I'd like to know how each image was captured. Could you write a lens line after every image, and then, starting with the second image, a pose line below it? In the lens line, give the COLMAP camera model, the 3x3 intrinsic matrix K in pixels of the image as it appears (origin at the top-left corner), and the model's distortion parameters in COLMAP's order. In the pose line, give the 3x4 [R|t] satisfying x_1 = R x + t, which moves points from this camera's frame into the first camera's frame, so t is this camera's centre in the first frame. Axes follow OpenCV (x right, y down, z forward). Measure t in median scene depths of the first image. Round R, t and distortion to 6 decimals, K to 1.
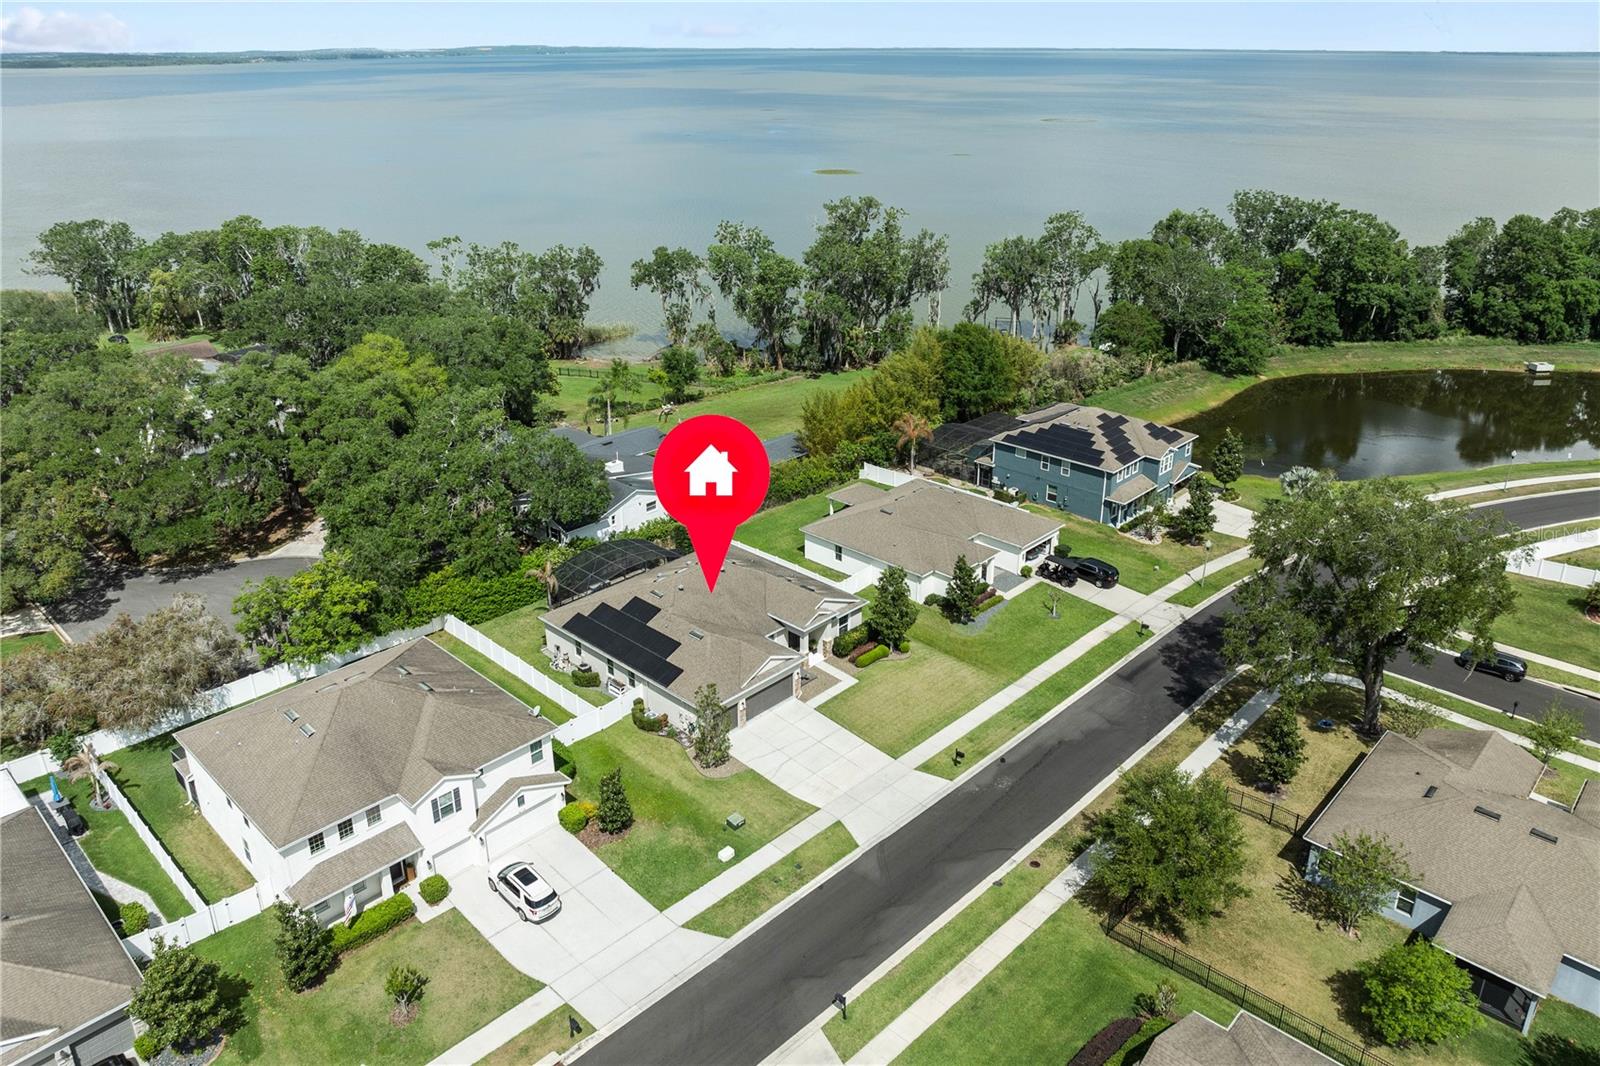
lens RADIAL K [[1104.9, 0, 798.7], [0, 1104.9, 505.5], [0, 0, 1]] dist [-0.048401, -0.002342]
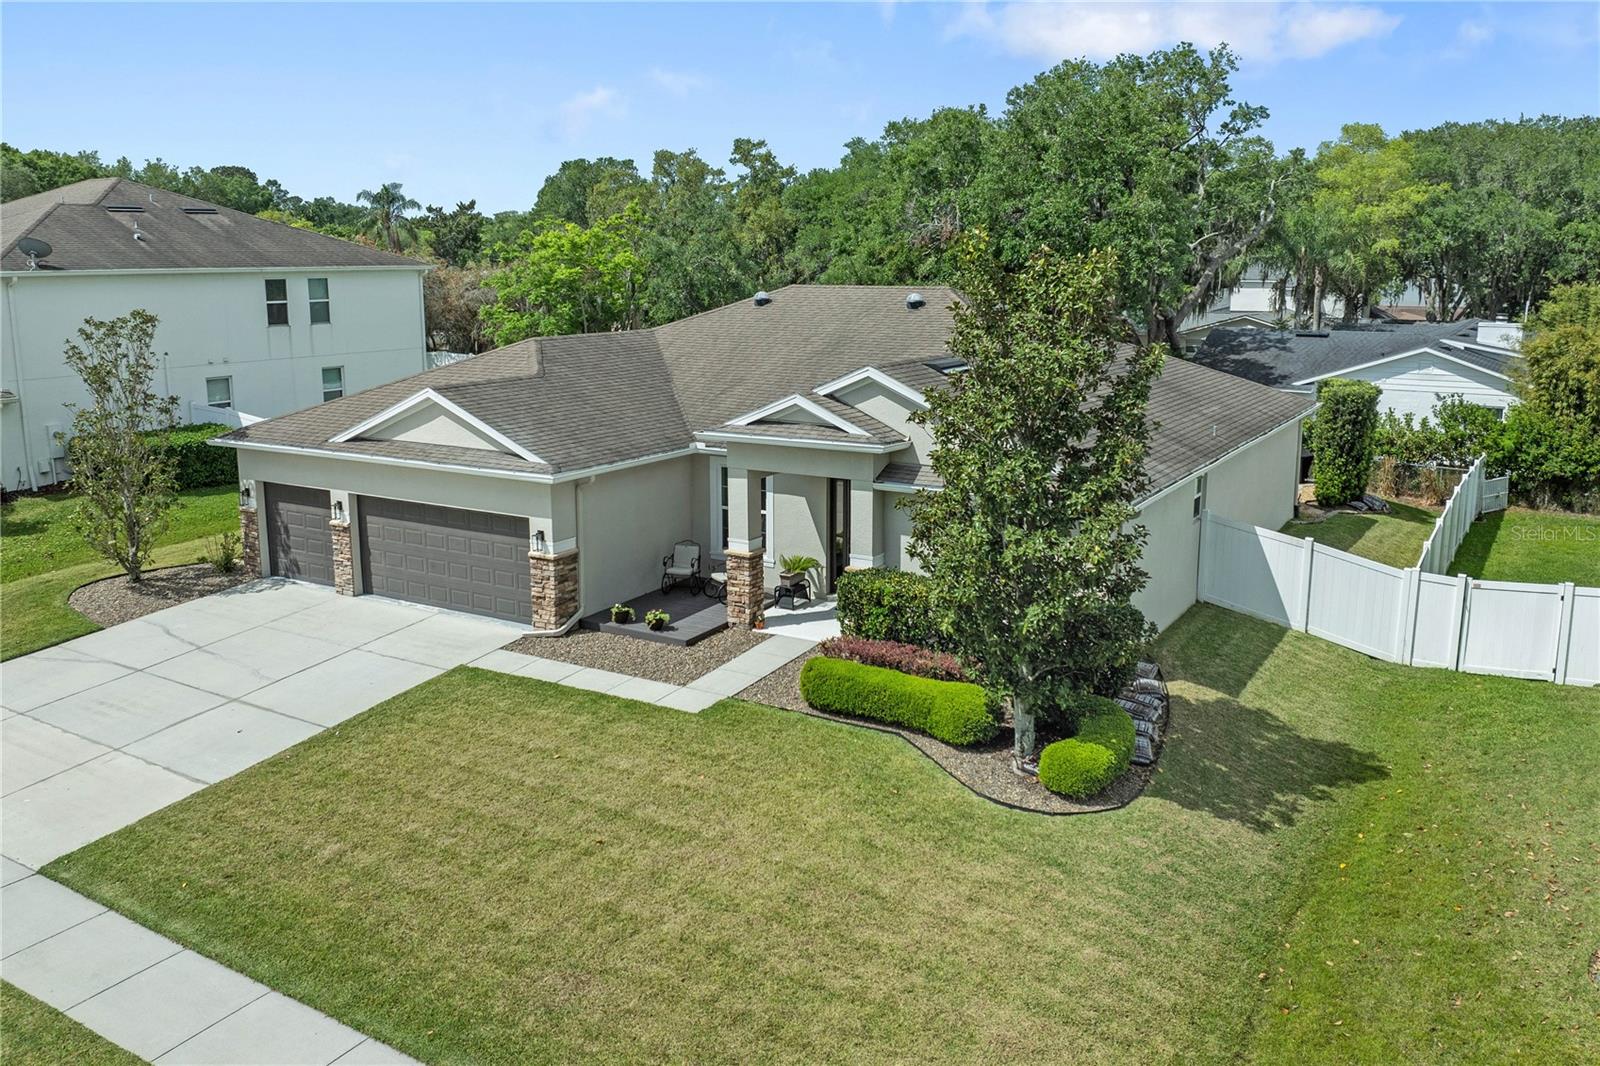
lens RADIAL K [[1203.1, 0, 769.5], [0, 1203.1, 529.5], [0, 0, 1]] dist [-0.008672, -0.002610]
pose [[0.221517, 0.212419, -0.951740, 0.243262], [-0.370857, 0.921003, 0.119242, 0.085947], [0.901884, 0.326545, 0.282795, 0.850098]]
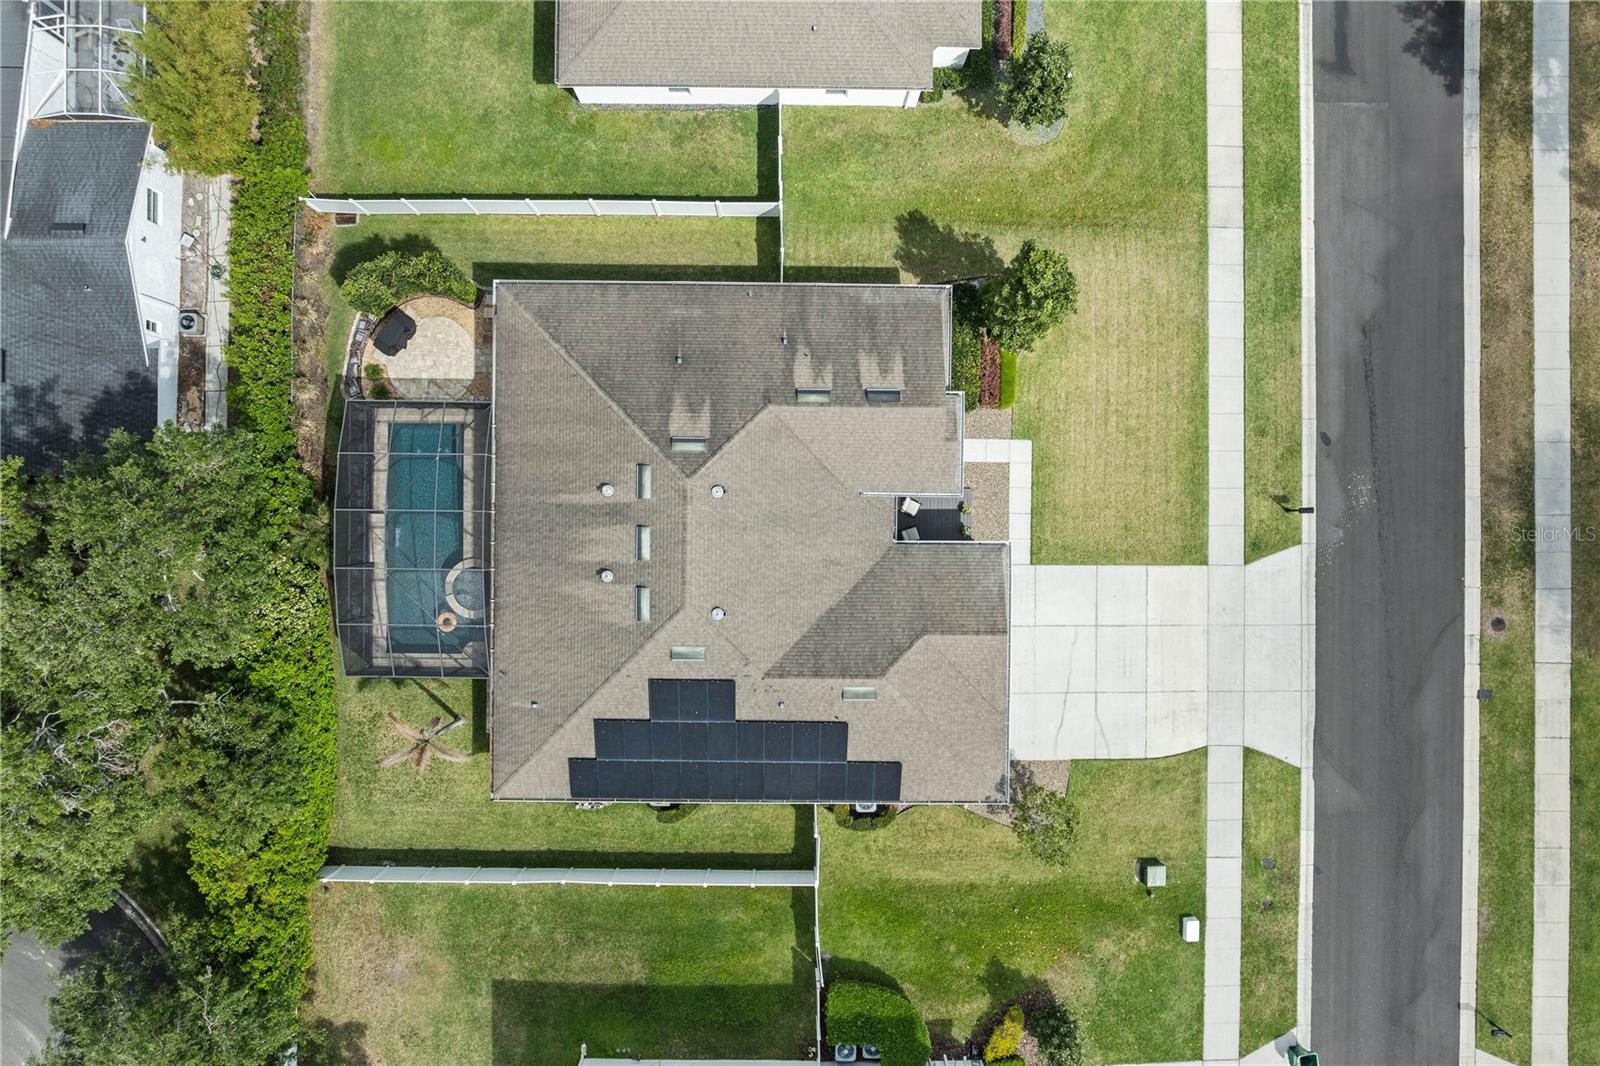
lens RADIAL K [[1105.5, 0, 766.9], [0, 1105.5, 494.0], [0, 0, 1]] dist [-0.040876, 0.001746]
pose [[0.730893, -0.682406, 0.010833, -0.057998], [0.254436, 0.287175, 0.923468, -0.333366], [-0.633291, -0.672200, 0.383523, 0.778163]]
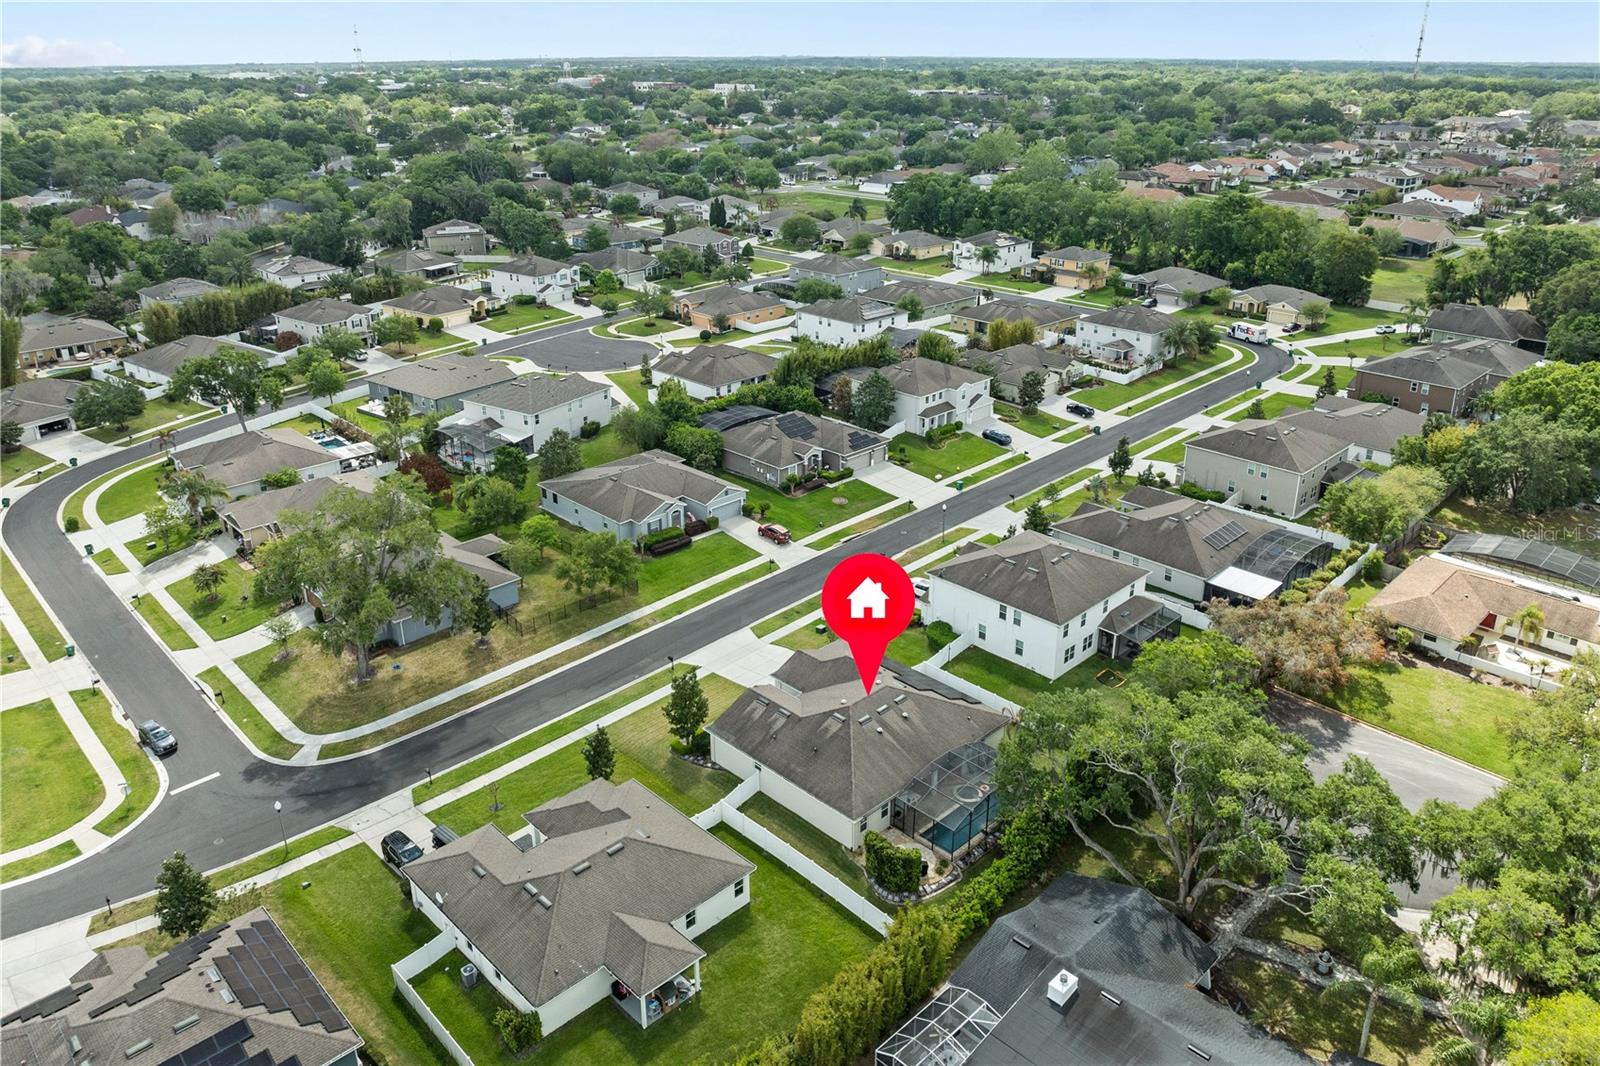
lens RADIAL K [[1104.9, 0, 798.7], [0, 1104.9, 505.5], [0, 0, 1]] dist [-0.048401, -0.002342]
pose [[-0.999264, -0.001748, 0.038308, -0.063831], [0.026042, 0.702340, 0.711365, -0.770500], [-0.028149, 0.711840, -0.701778, 1.517076]]
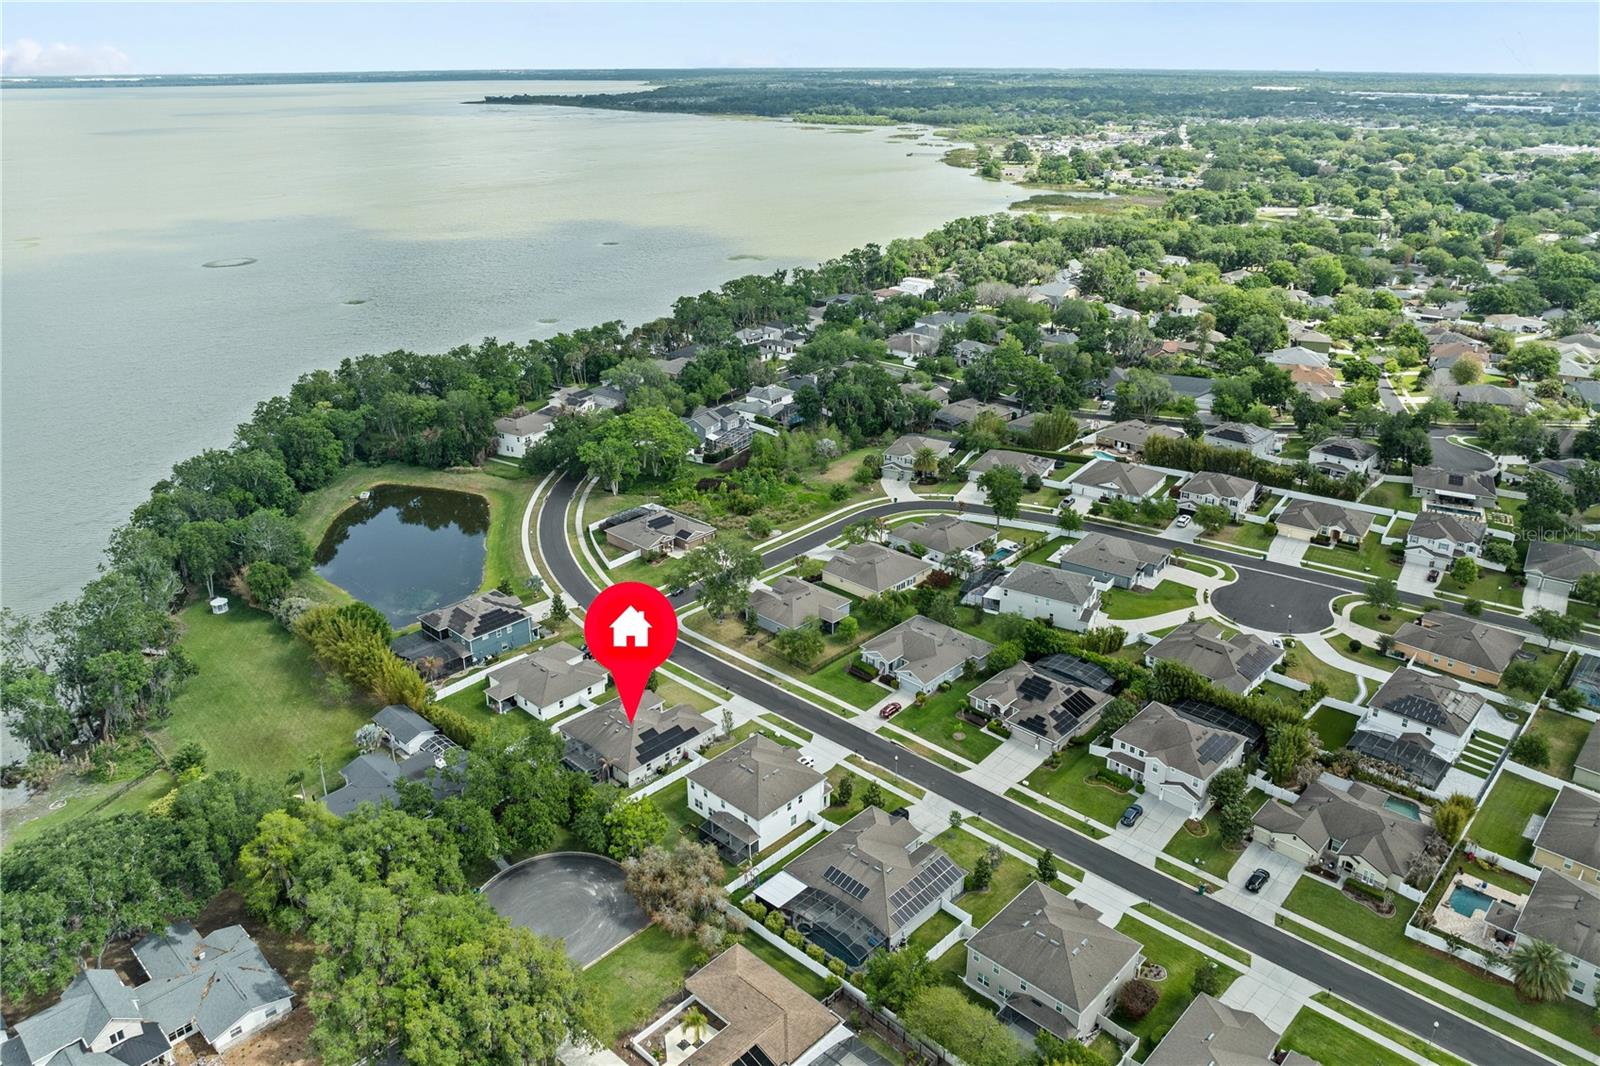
lens RADIAL K [[1104.9, 0, 798.7], [0, 1104.9, 505.5], [0, 0, 1]] dist [-0.048401, -0.002342]
pose [[0.001049, -0.357237, 0.934013, -1.833758], [0.391442, 0.859629, 0.328347, -0.810433], [-0.920202, 0.365268, 0.140740, 0.226360]]
